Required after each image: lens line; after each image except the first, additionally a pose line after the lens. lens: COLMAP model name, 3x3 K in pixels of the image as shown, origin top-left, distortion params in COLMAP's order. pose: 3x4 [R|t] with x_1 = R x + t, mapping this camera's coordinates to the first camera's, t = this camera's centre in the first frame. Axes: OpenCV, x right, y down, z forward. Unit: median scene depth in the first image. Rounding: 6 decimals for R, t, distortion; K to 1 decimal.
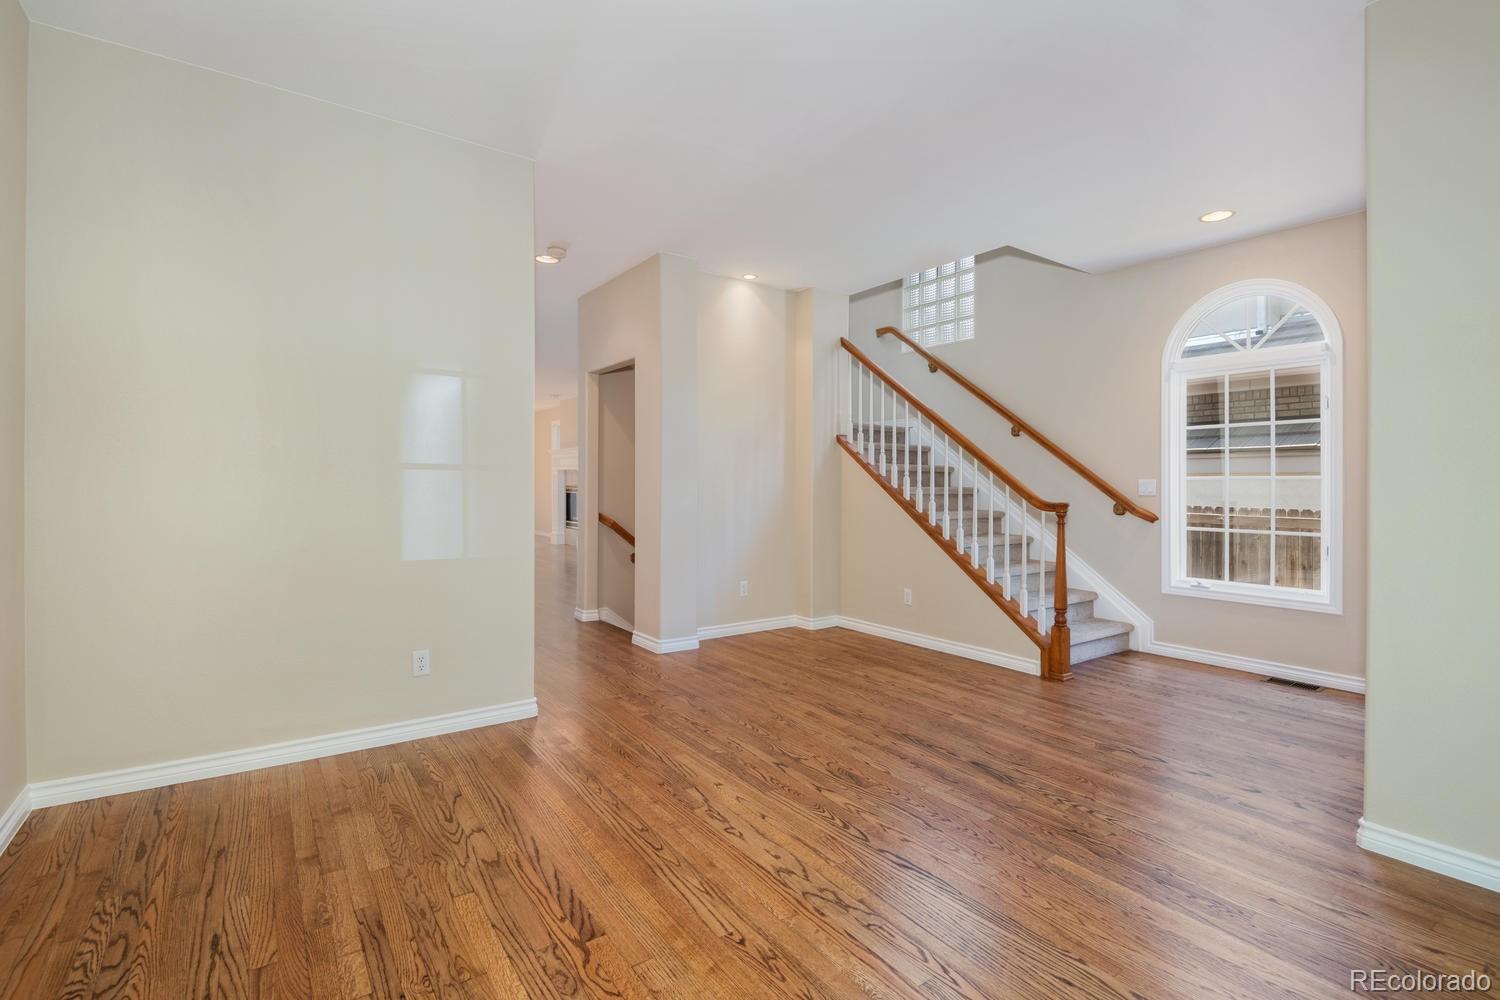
lens RADIAL K [[699.5, 0, 732.2], [0, 699.5, 468.7], [0, 0, 1]] dist [0.002194, -0.005175]
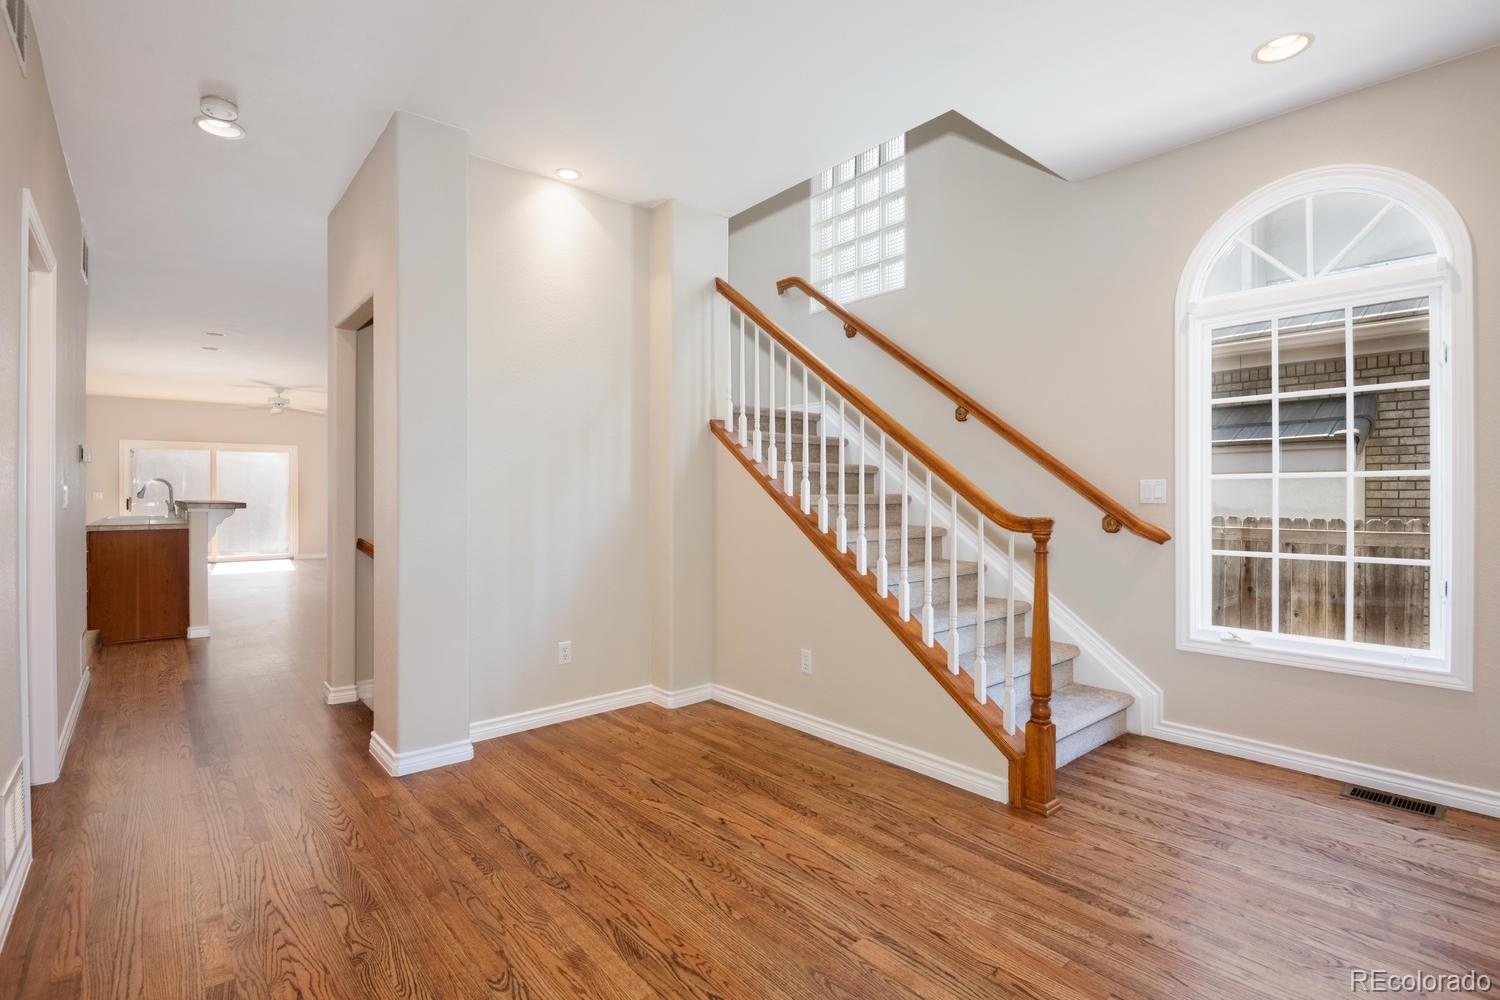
lens RADIAL K [[699.5, 0, 754.2], [0, 699.5, 500.2], [0, 0, 1]] dist [0.002194, -0.005175]
pose [[0.993449, -0.011668, 0.113681, 0.147051], [0.008110, 0.999464, 0.031710, 0.011409], [-0.113991, -0.030581, 0.993011, 0.405611]]
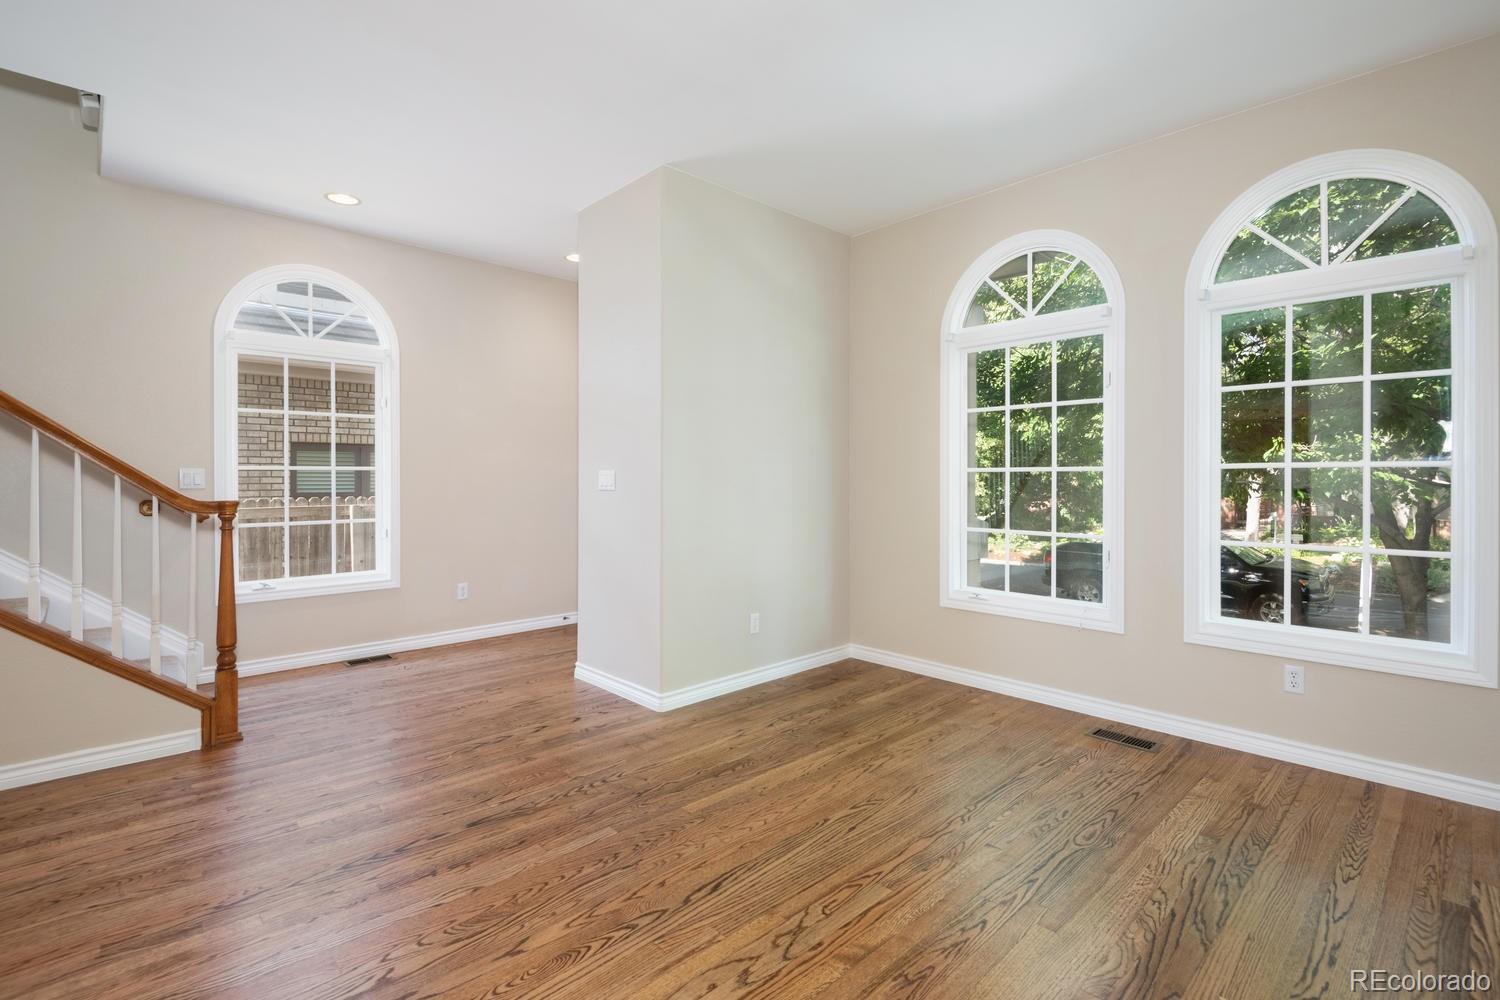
lens RADIAL K [[699.5, 0, 766.1], [0, 699.5, 476.7], [0, 0, 1]] dist [0.002194, -0.005175]
pose [[-0.181573, -0.008019, 0.983345, -0.333526], [-0.024464, 0.999694, 0.003635, 0.005894], [-0.983073, -0.023397, -0.181714, 0.544455]]
